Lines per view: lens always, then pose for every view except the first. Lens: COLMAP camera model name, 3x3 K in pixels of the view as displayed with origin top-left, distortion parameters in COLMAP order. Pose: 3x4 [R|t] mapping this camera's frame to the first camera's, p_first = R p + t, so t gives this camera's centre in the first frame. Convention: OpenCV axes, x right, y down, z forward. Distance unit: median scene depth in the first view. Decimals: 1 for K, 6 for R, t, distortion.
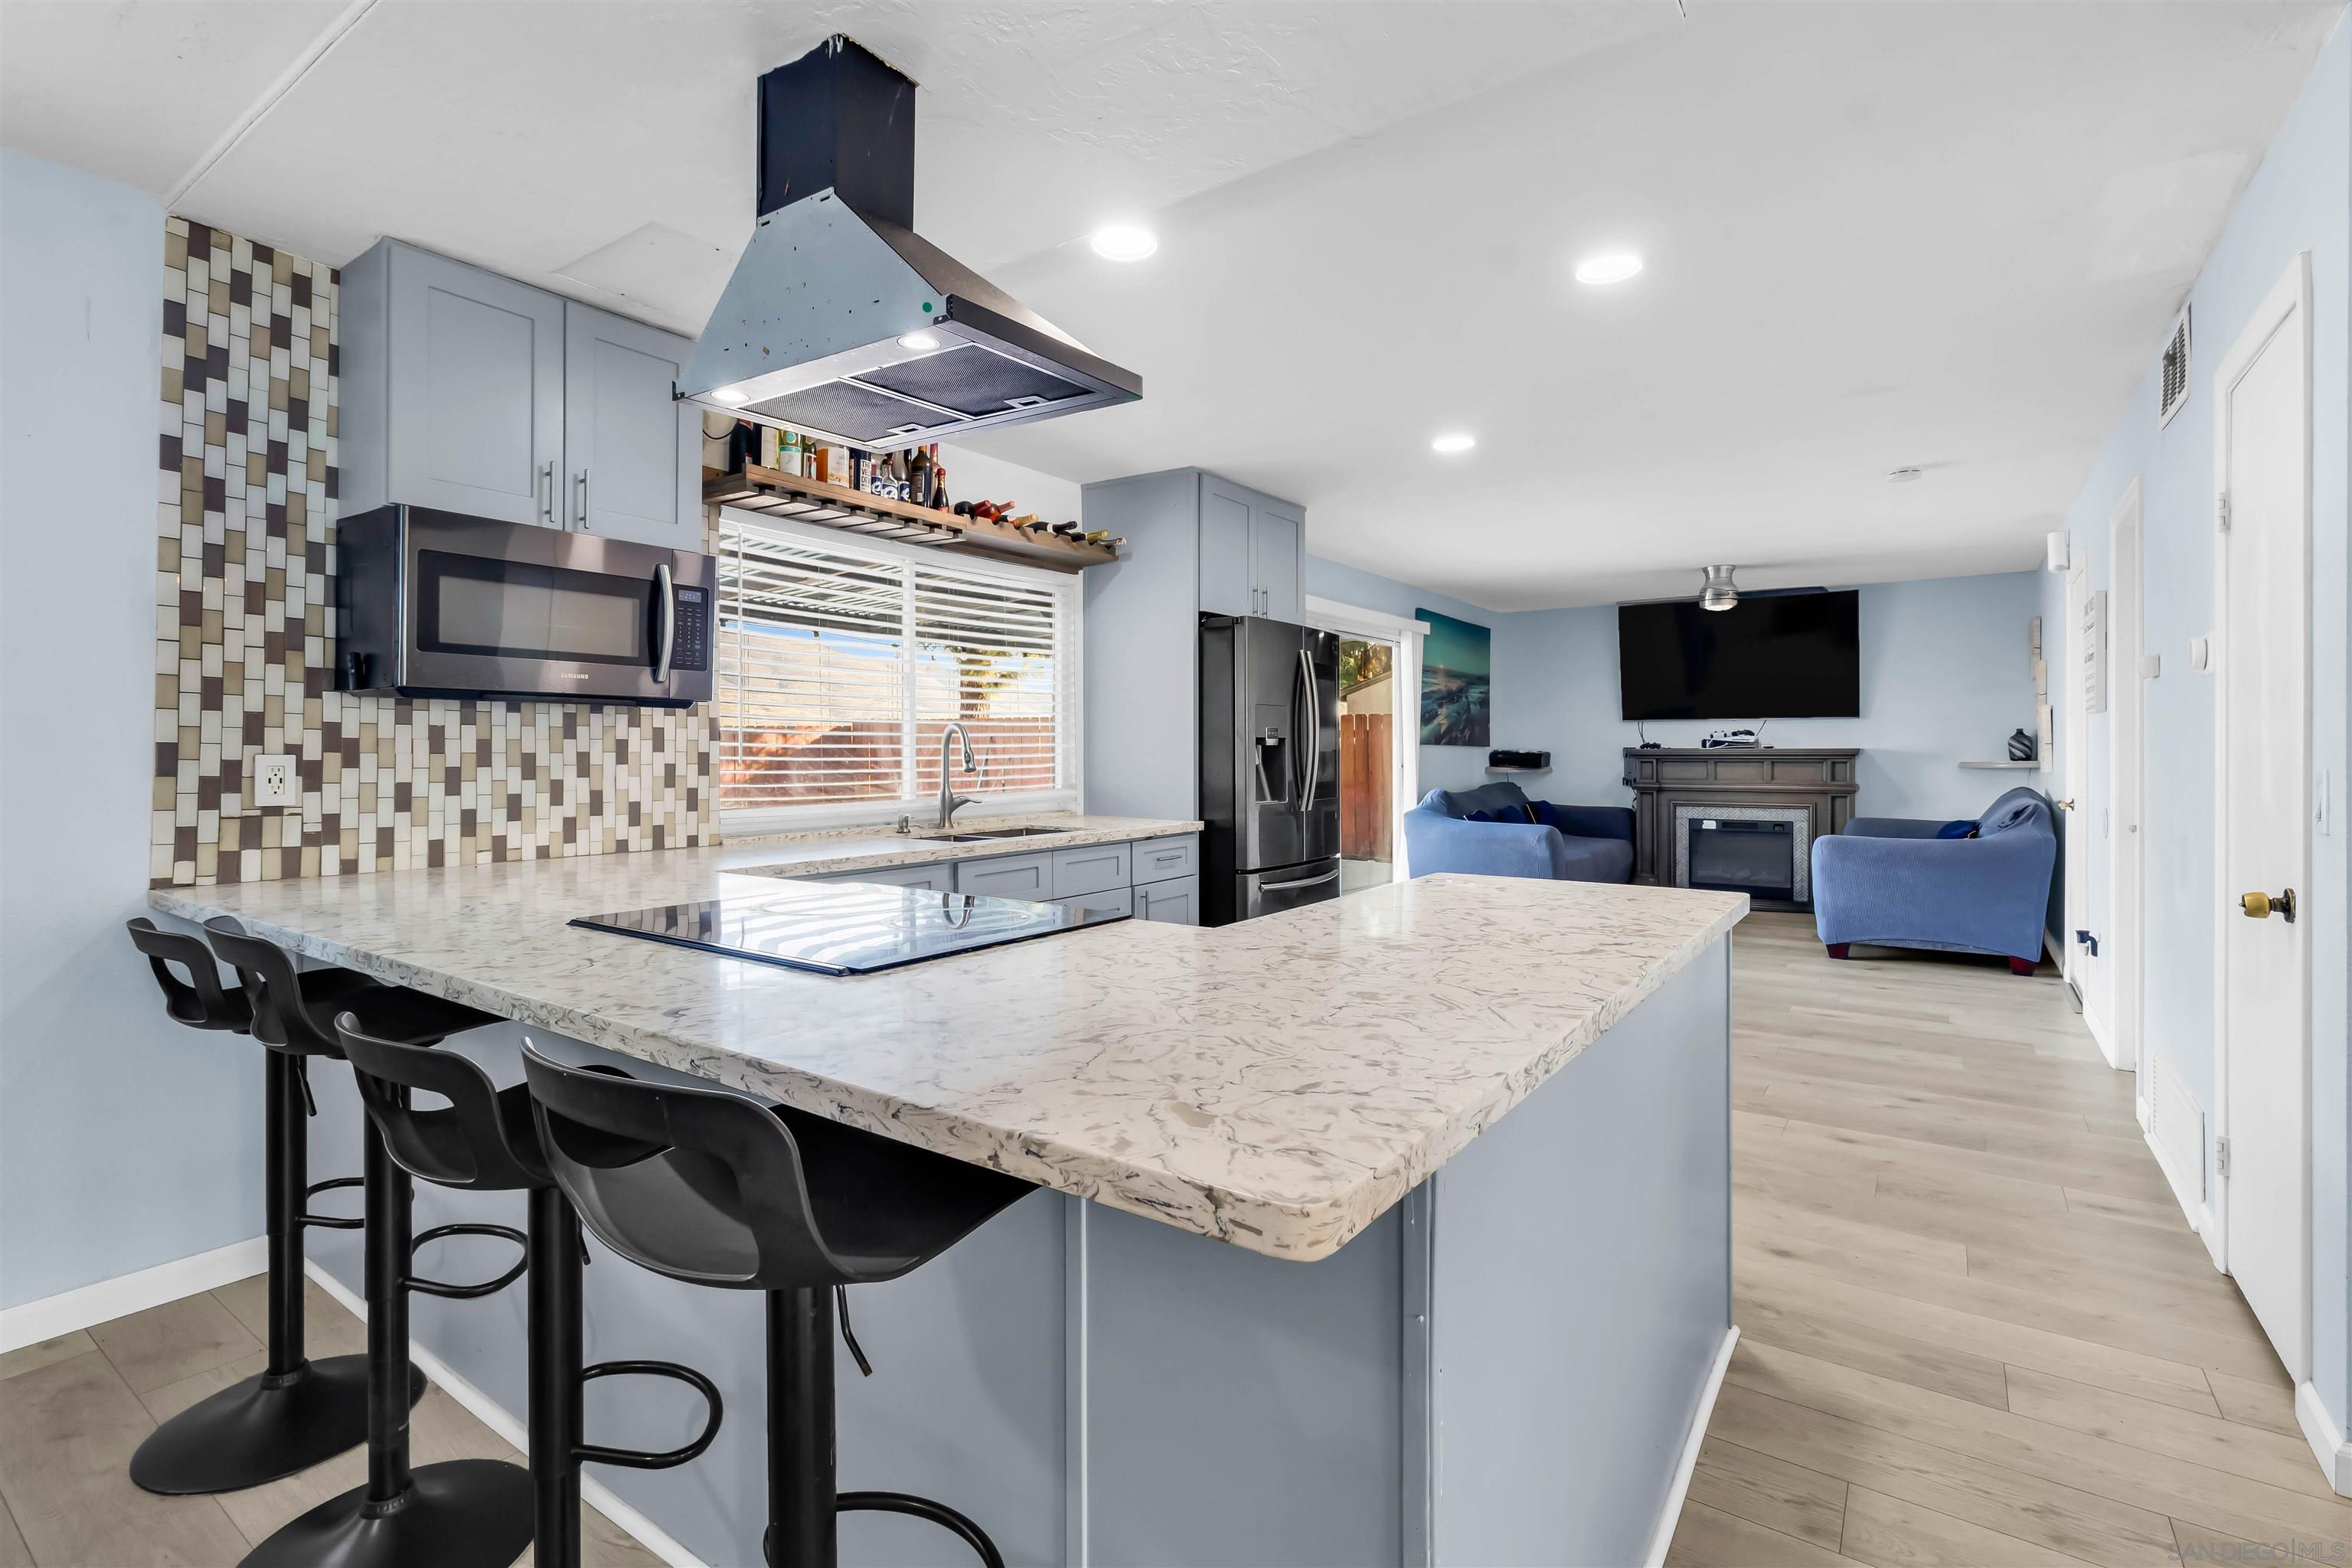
lens RADIAL K [[1070.5, 0, 1180.1], [0, 1070.5, 761.6], [0, 0, 1]] dist [-0.006150, 0.001288]
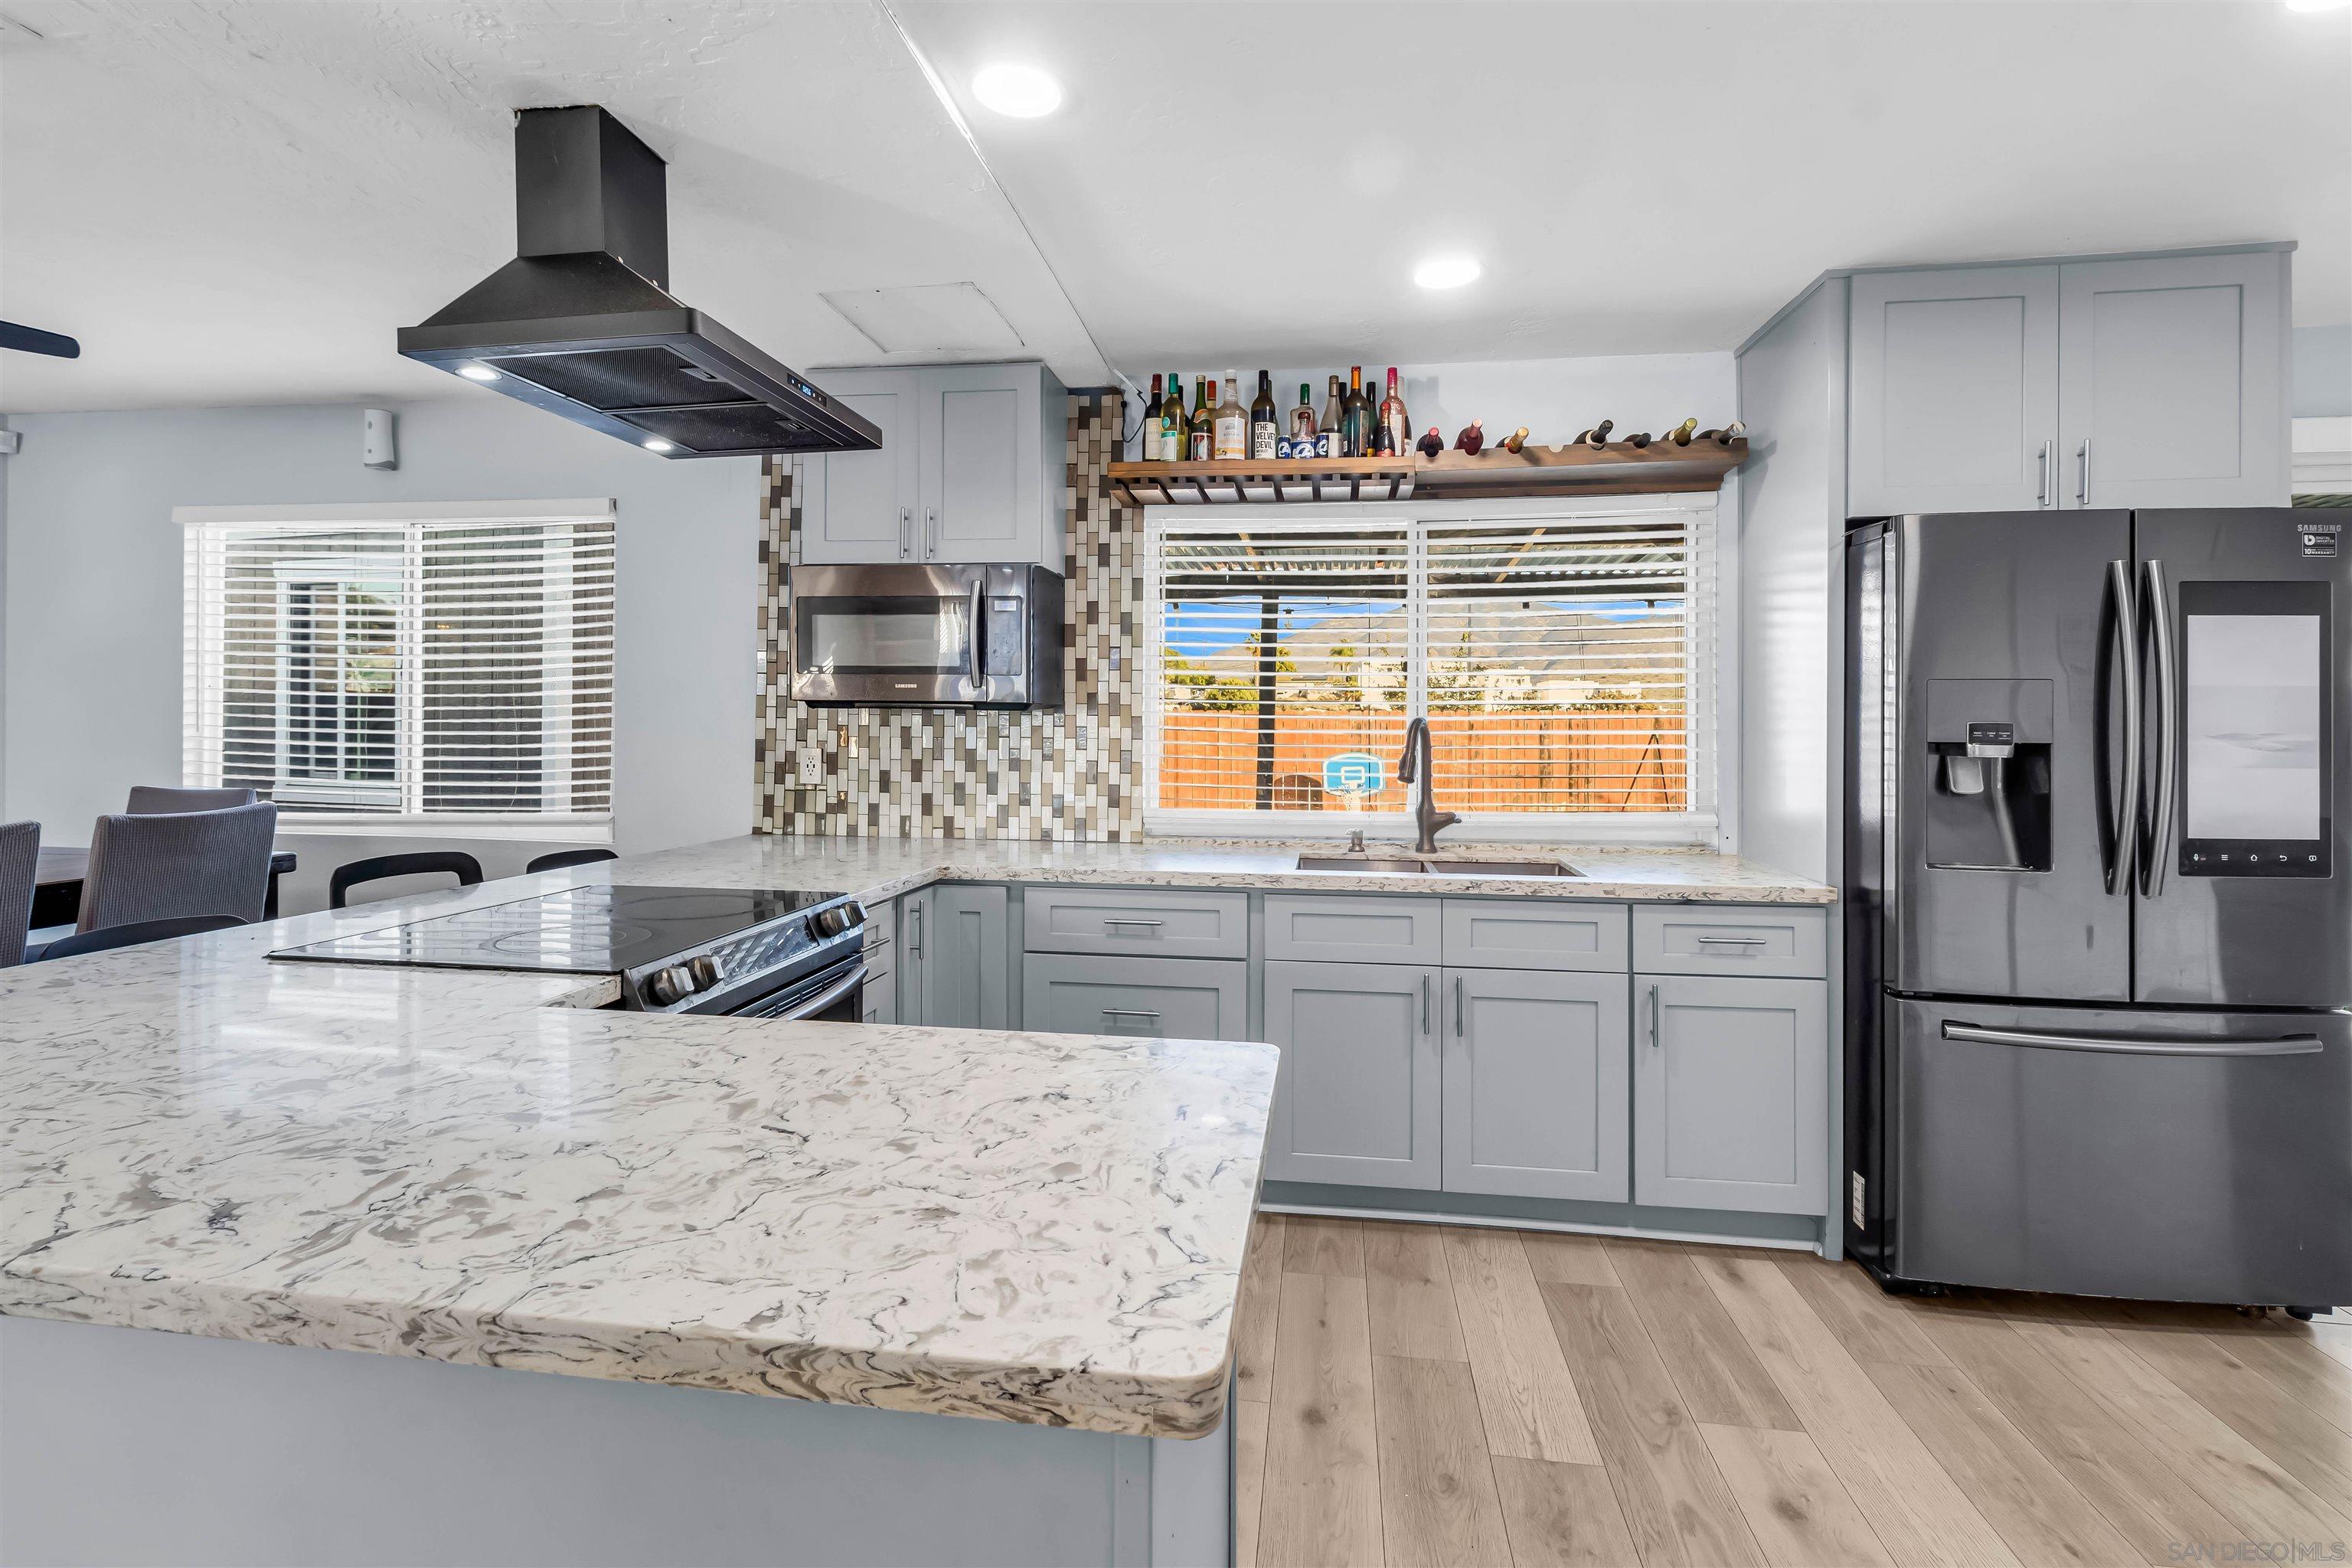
lens RADIAL K [[1070.5, 0, 1180.4], [0, 1070.5, 758.1], [0, 0, 1]] dist [-0.006150, 0.001288]
pose [[0.451393, 0.029649, -0.891833, 0.403506], [-0.018983, 0.999541, 0.023621, -0.022263], [0.892123, 0.006267, 0.451748, 0.475606]]
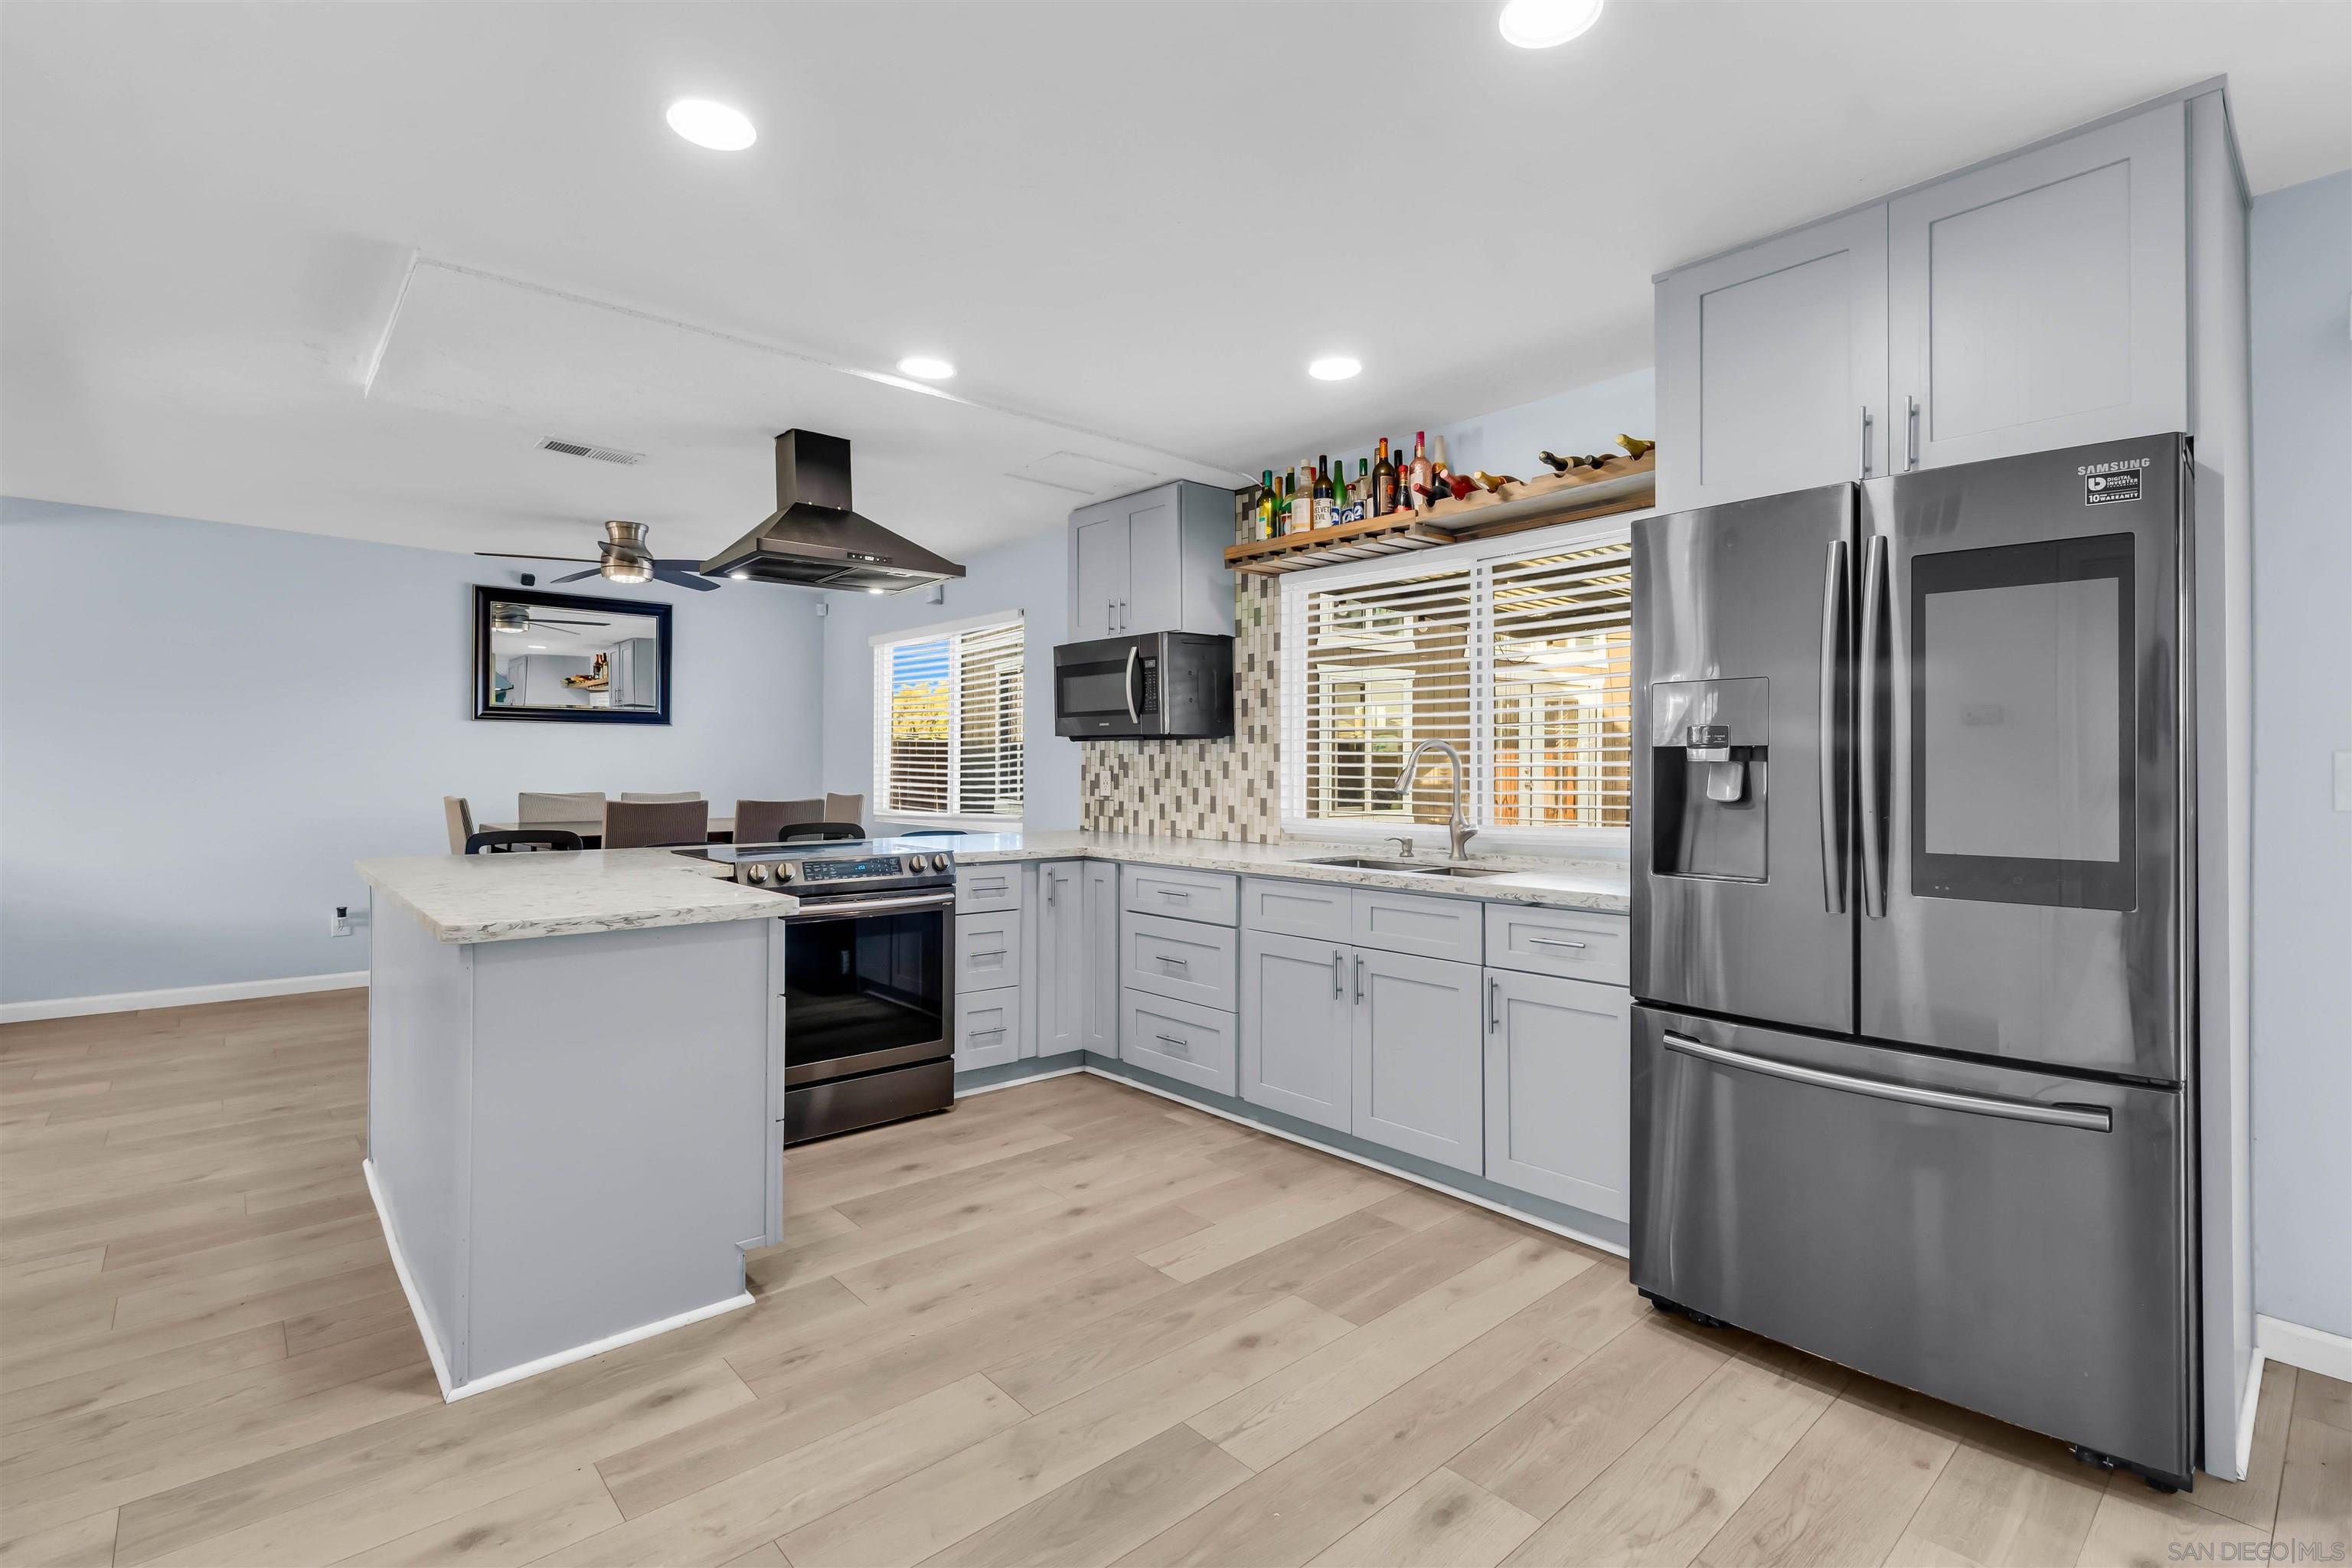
lens RADIAL K [[1070.5, 0, 1209.5], [0, 1070.5, 791.7], [0, 0, 1]] dist [-0.006150, 0.001288]
pose [[-0.210059, 0.024957, -0.977370, 0.680163], [-0.009578, 0.999574, 0.027582, -0.015120], [0.977642, 0.015155, -0.209731, 0.979319]]
